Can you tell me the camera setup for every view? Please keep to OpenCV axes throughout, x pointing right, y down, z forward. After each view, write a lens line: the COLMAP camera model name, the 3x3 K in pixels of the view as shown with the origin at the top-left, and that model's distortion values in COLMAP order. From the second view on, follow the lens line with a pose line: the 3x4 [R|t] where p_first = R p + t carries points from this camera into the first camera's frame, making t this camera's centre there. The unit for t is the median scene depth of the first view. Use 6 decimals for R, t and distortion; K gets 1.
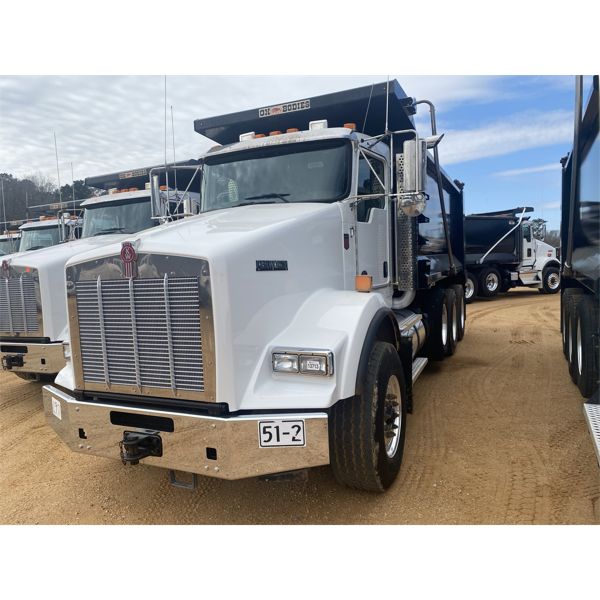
lens RADIAL K [[450.6, 0, 297.4], [0, 450.6, 302.3], [0, 0, 1]] dist [0.072963, -0.090991]
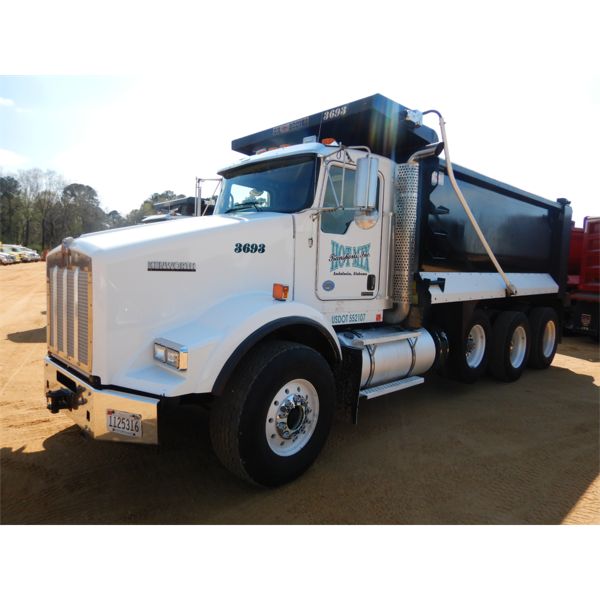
lens RADIAL K [[430.7, 0, 302.3], [0, 430.7, 301.6], [0, 0, 1]] dist [-0.002226, 0.003659]
pose [[0.929342, 0.100701, -0.355222, 0.618902], [-0.102836, 0.994614, 0.012921, -0.040213], [0.354610, 0.024522, 0.934693, 0.096023]]
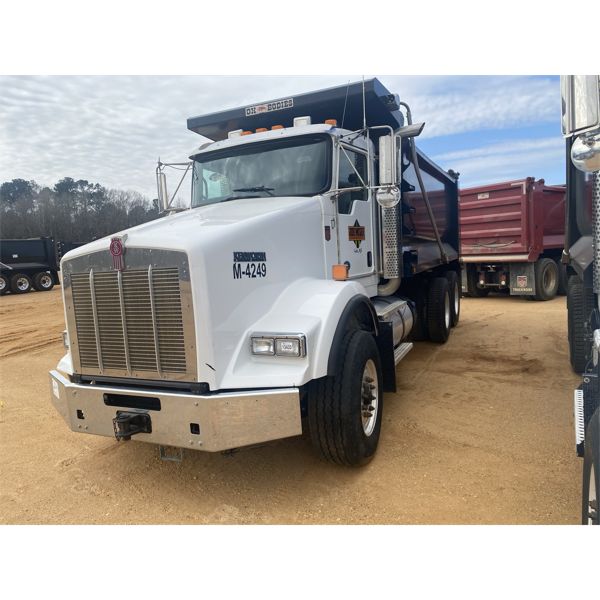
lens RADIAL K [[450.6, 0, 299.2], [0, 450.6, 300.8], [0, 0, 1]] dist [0.072963, -0.090991]
pose [[0.999737, -0.015416, -0.016951, 0.074666], [0.015685, 0.999752, 0.015806, 0.008031], [0.016704, -0.016068, 0.999731, -0.076900]]
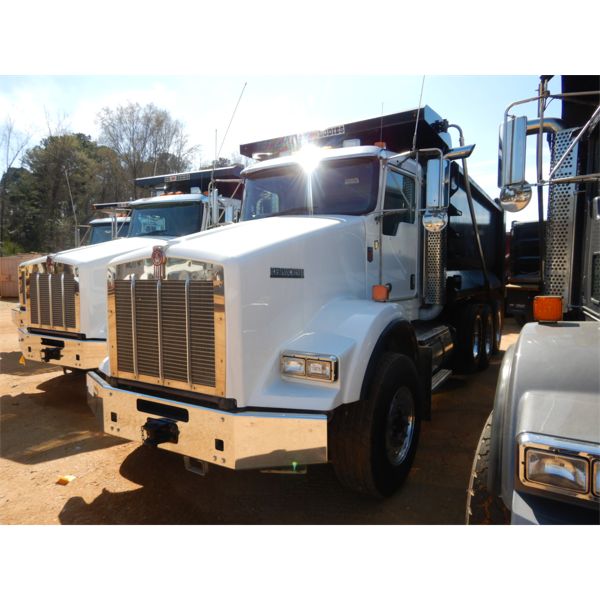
lens RADIAL K [[430.7, 0, 302.7], [0, 430.7, 299.4], [0, 0, 1]] dist [-0.002226, 0.003659]
pose [[0.992702, 0.046060, -0.111450, 0.090835], [-0.048627, 0.998608, -0.020424, -0.000601], [0.110355, 0.025695, 0.993560, -0.003080]]
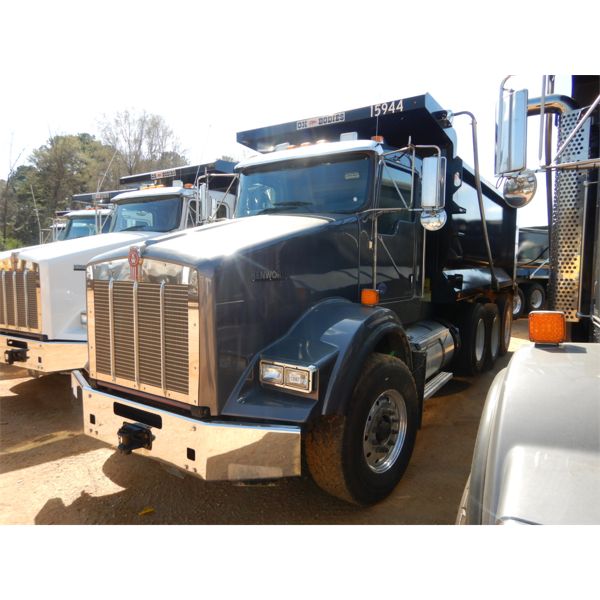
lens RADIAL K [[430.7, 0, 300.5], [0, 430.7, 300.8], [0, 0, 1]] dist [-0.002226, 0.003659]
pose [[0.986925, 0.065072, -0.147460, 0.155906], [-0.064489, 0.997880, 0.008741, -0.037172], [0.147716, 0.000883, 0.989029, 0.048419]]
